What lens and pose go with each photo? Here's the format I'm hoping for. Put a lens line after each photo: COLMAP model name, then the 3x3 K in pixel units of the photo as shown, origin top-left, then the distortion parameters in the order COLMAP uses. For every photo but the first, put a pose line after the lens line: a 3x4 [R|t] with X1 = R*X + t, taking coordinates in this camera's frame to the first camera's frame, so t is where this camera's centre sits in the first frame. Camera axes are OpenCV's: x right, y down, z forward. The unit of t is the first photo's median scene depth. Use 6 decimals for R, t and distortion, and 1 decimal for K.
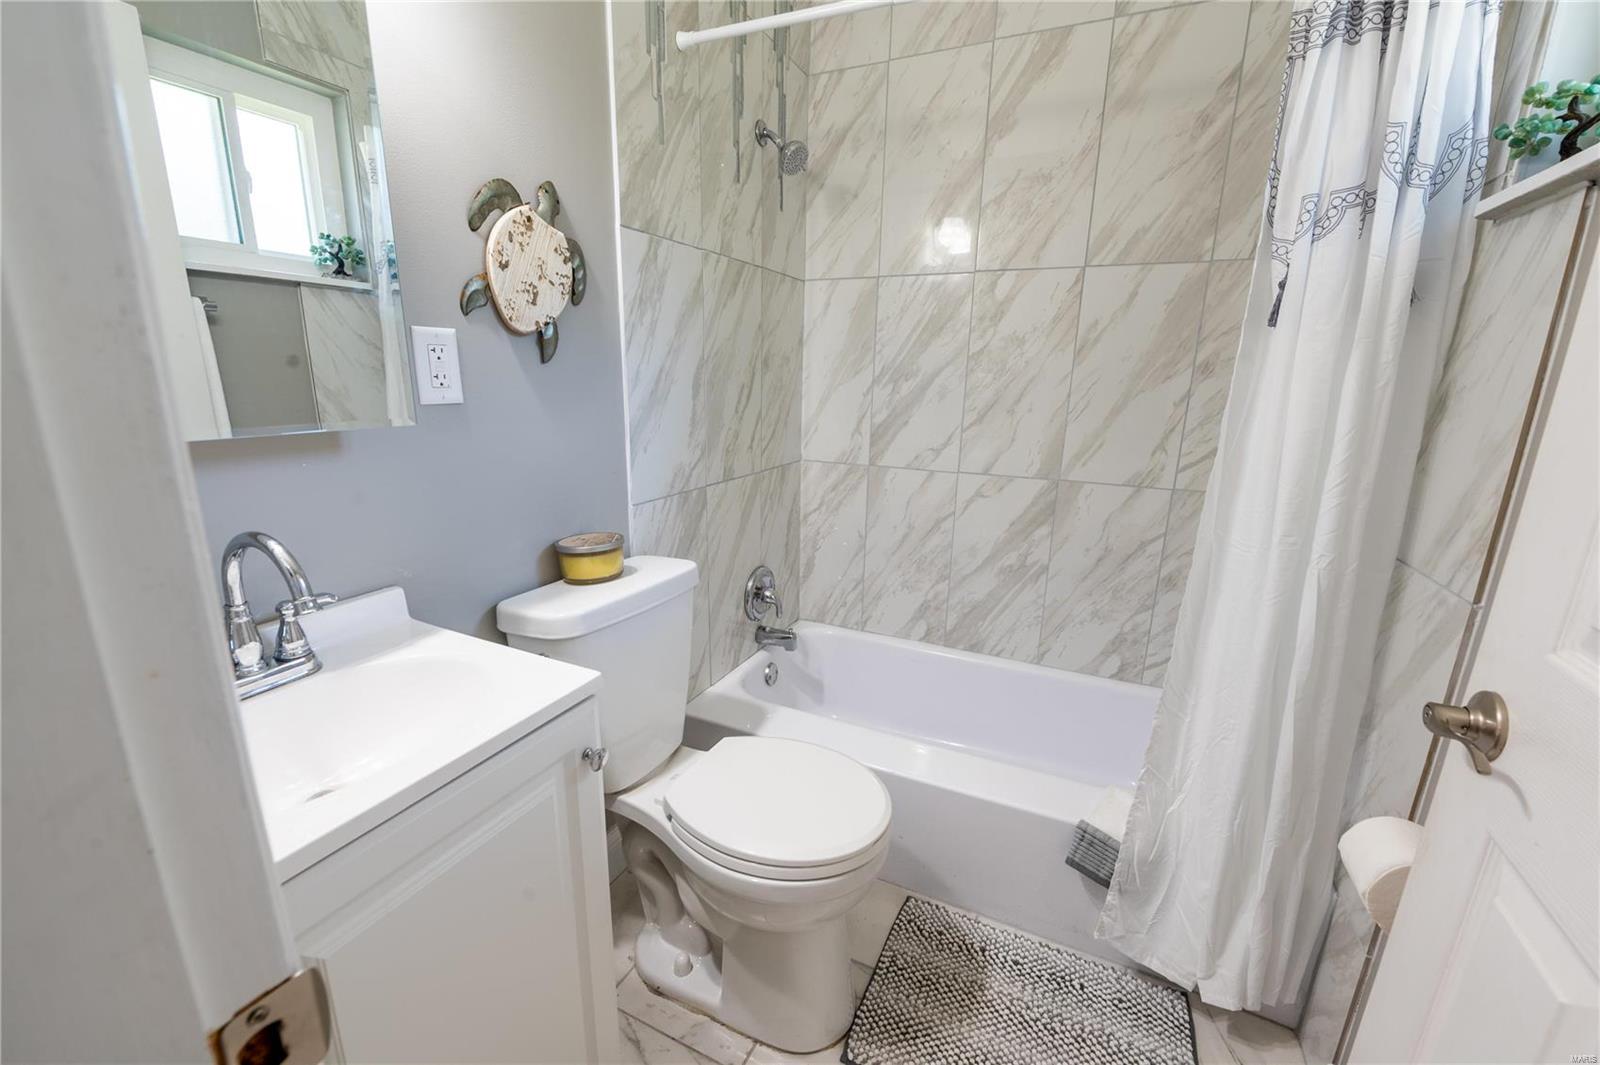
lens RADIAL K [[641.3, 0, 800.0], [0, 641.3, 532.5], [0, 0, 1]] dist [-0.000156, -0.000006]
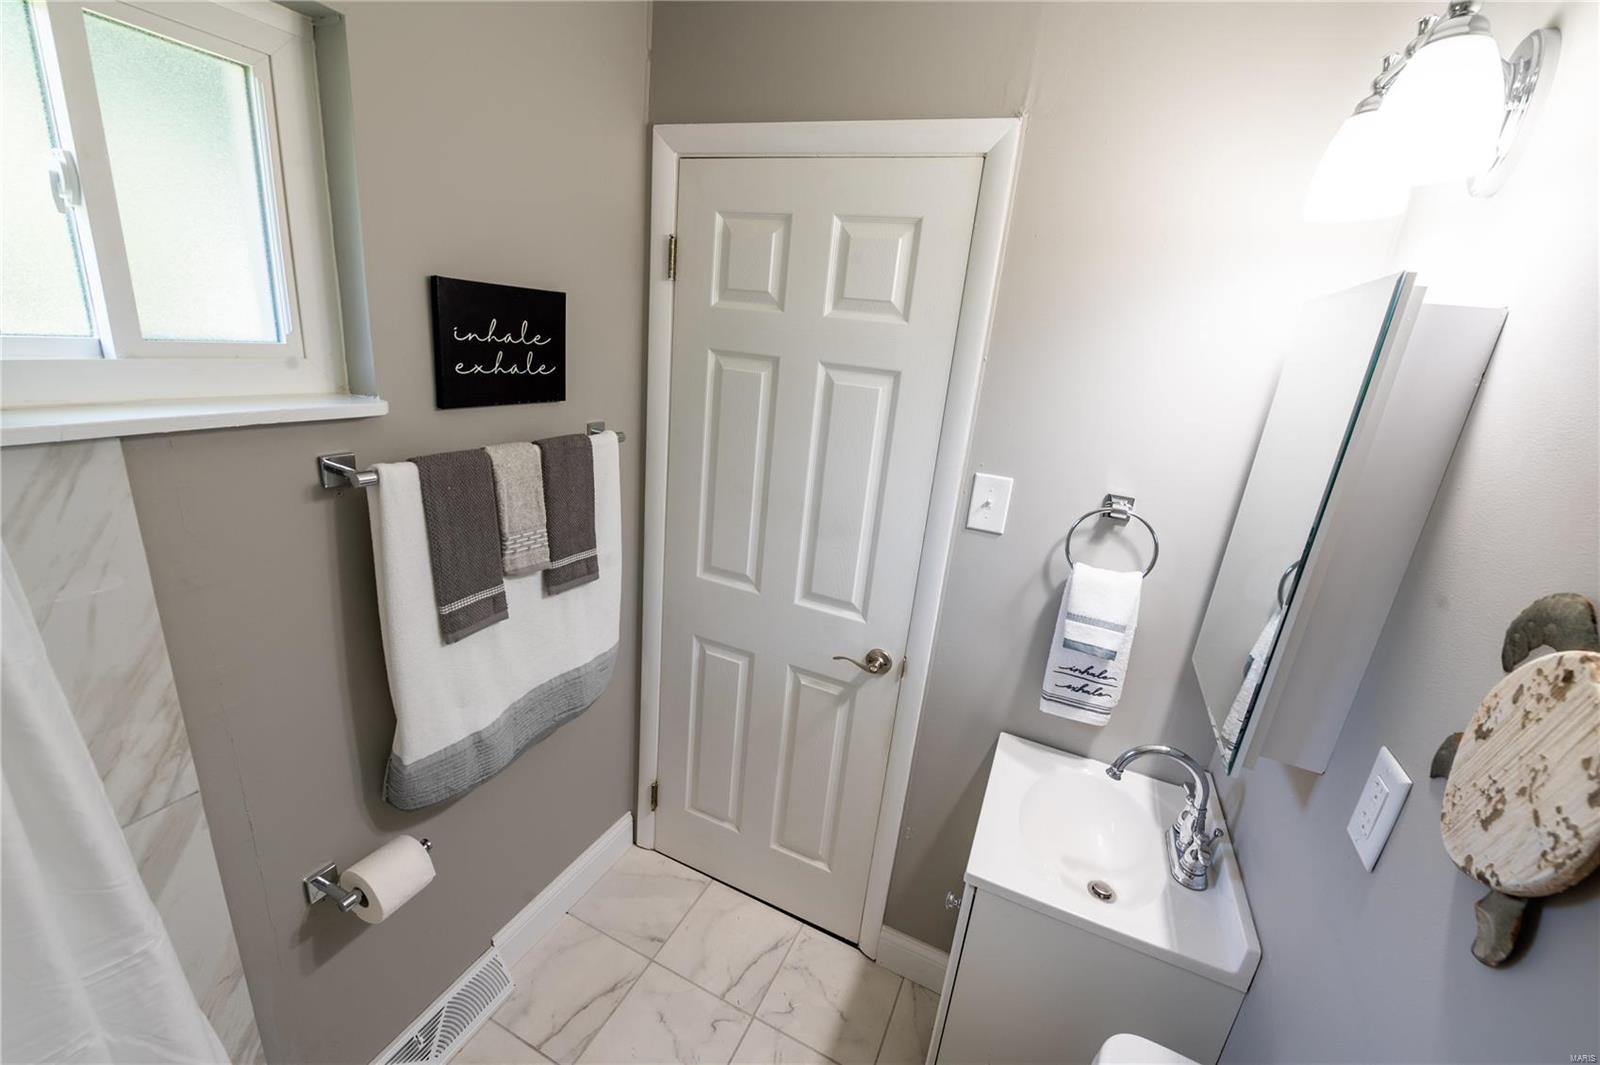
lens RADIAL K [[641.3, 0, 800.0], [0, 641.3, 532.5], [0, 0, 1]] dist [-0.000156, -0.000006]
pose [[-0.993270, -0.104999, -0.048884, 0.117928], [-0.115129, 0.849058, 0.515603, -0.732007], [-0.012633, 0.517761, -0.855432, 1.322203]]
